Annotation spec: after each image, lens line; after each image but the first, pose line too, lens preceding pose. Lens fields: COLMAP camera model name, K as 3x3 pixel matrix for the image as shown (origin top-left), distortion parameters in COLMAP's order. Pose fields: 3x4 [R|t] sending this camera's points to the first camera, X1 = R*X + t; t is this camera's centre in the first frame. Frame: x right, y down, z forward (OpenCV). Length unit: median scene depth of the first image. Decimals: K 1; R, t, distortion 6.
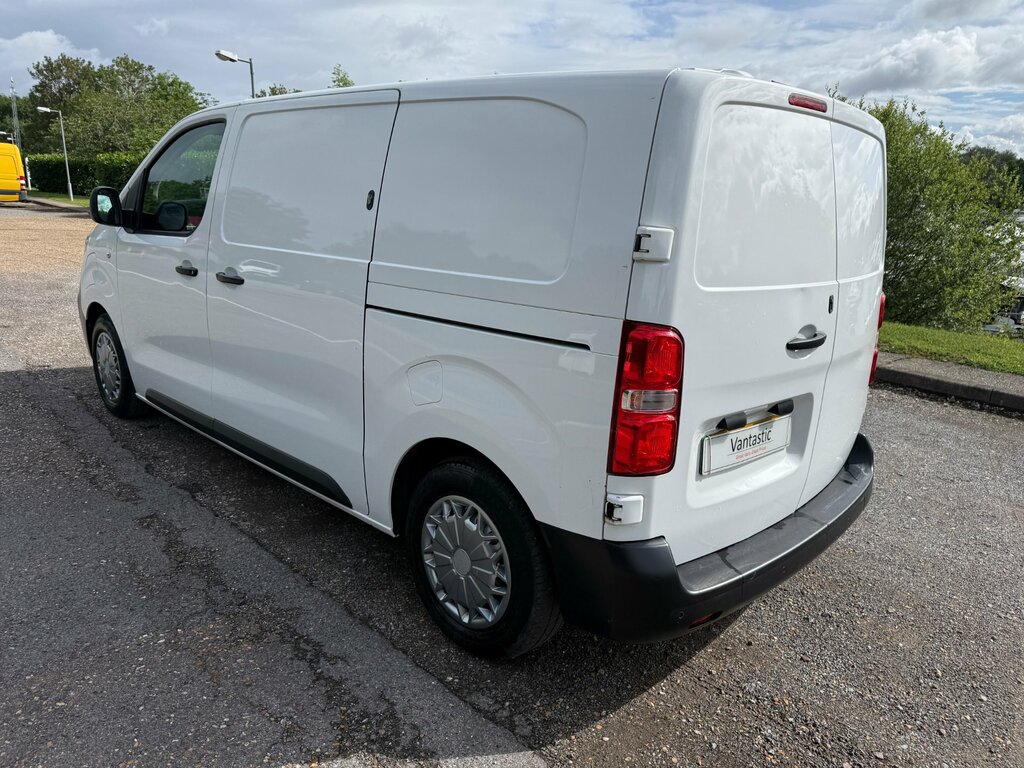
lens RADIAL K [[730.3, 0, 512.0], [0, 730.3, 384.0], [0, 0, 1]] dist [0.022898, -0.025820]
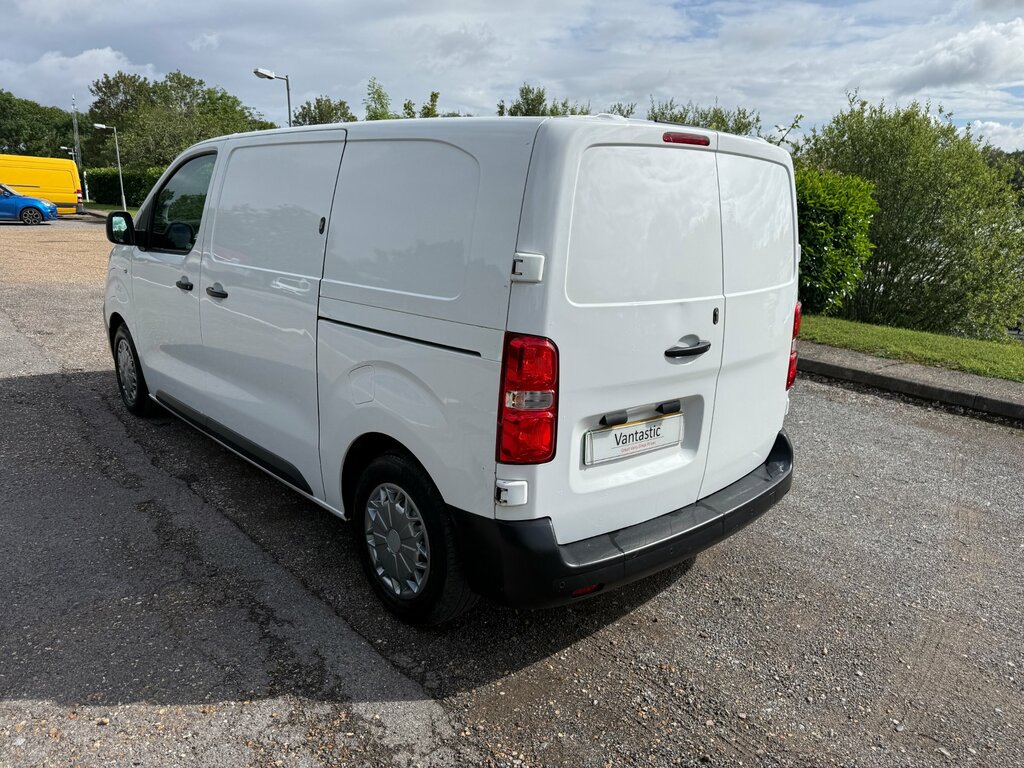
lens RADIAL K [[732.0, 0, 505.3], [0, 732.0, 382.4], [0, 0, 1]] dist [0.034551, -0.040450]
pose [[0.997622, 0.003295, -0.068841, 0.173180], [-0.003878, 0.999958, -0.008335, 0.003551], [0.068811, 0.008582, 0.997593, -0.130075]]
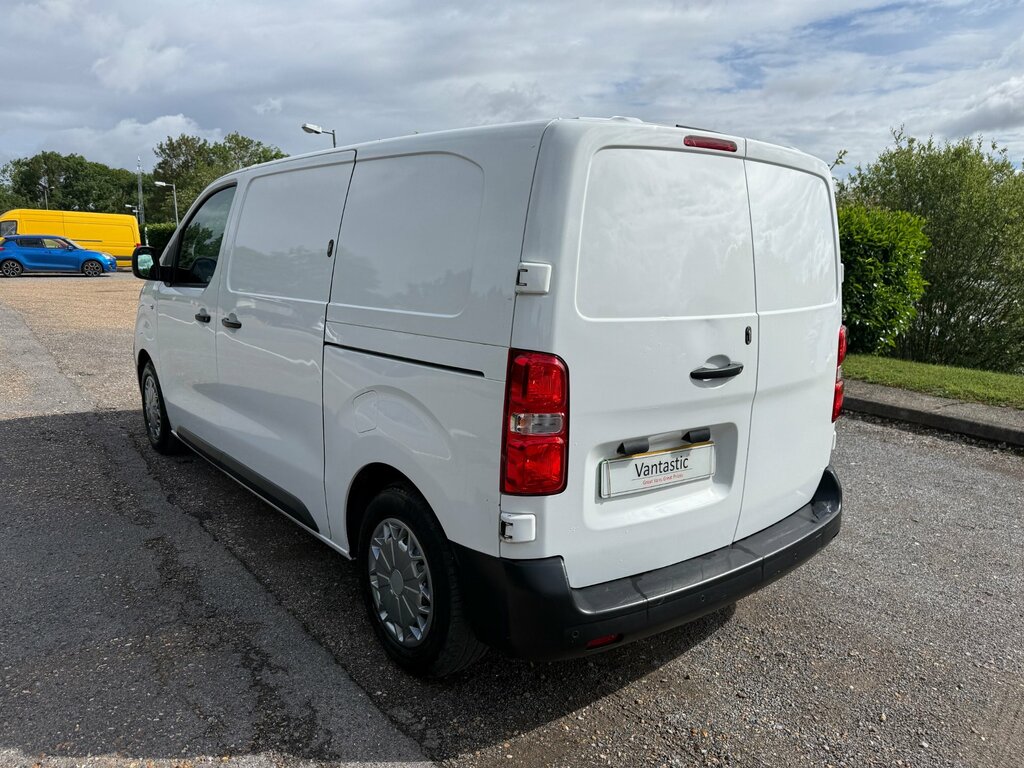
lens RADIAL K [[733.3, 0, 502.6], [0, 733.3, 382.4], [0, 0, 1]] dist [0.012072, -0.011168]
pose [[0.991032, -0.003330, -0.133584, 0.211370], [-0.006631, 0.997233, -0.074049, 0.031625], [0.133460, 0.074271, 0.988267, -0.045937]]
